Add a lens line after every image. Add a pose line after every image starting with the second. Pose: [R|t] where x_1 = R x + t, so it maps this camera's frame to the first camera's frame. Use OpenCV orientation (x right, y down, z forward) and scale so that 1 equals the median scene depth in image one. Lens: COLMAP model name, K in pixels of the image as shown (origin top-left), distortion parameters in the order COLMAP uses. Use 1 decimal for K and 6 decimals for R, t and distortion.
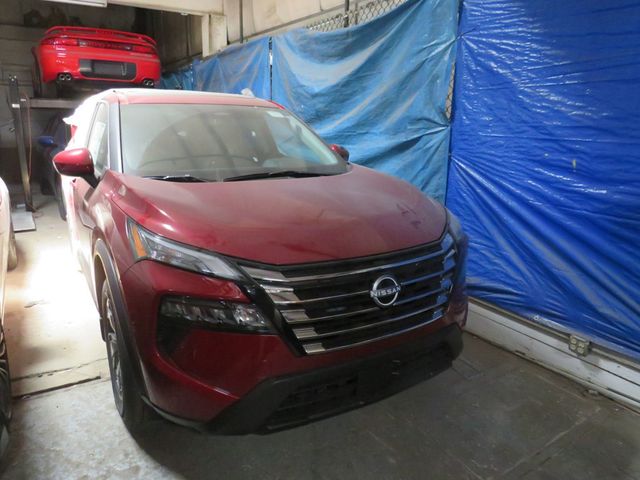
lens RADIAL K [[425.8, 0, 320.0], [0, 425.8, 240.0], [0, 0, 1]] dist [-0.042856, -0.000761]
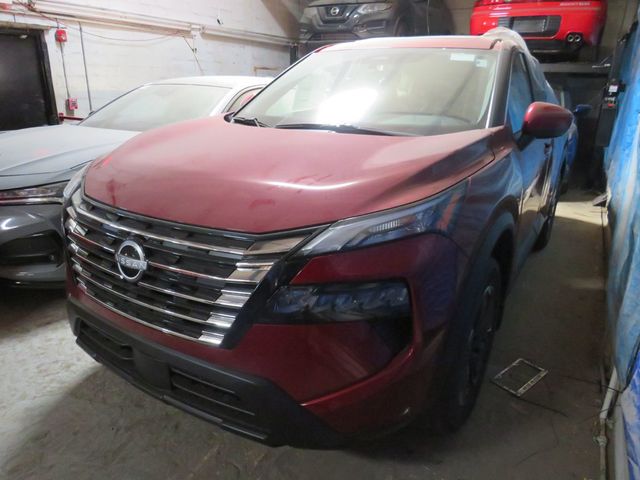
lens RADIAL K [[446.1, 0, 320.0], [0, 446.1, 240.0], [0, 0, 1]] dist [-0.009789, -0.004075]
pose [[0.499734, 0.281348, -0.819213, 0.482486], [-0.244854, 0.953088, 0.177961, -0.072464], [0.830851, 0.111654, 0.545179, 0.409394]]
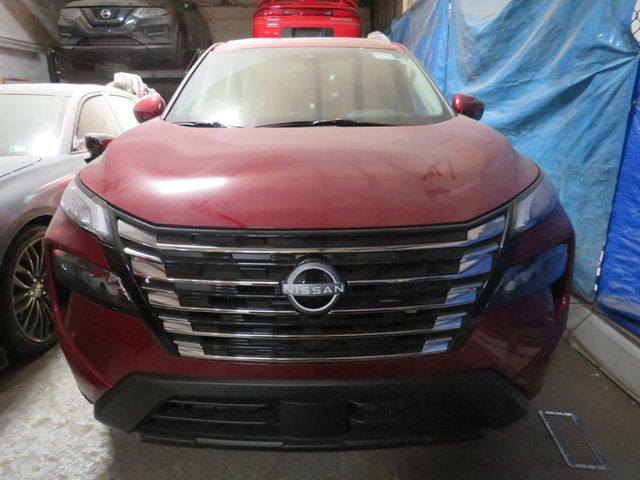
lens RADIAL K [[446.1, 0, 320.0], [0, 446.1, 240.0], [0, 0, 1]] dist [-0.009789, -0.004075]
pose [[0.875013, 0.125609, -0.467520, 0.223924], [-0.107728, 0.992059, 0.064914, 0.003300], [0.471961, -0.006436, 0.881596, 0.209934]]
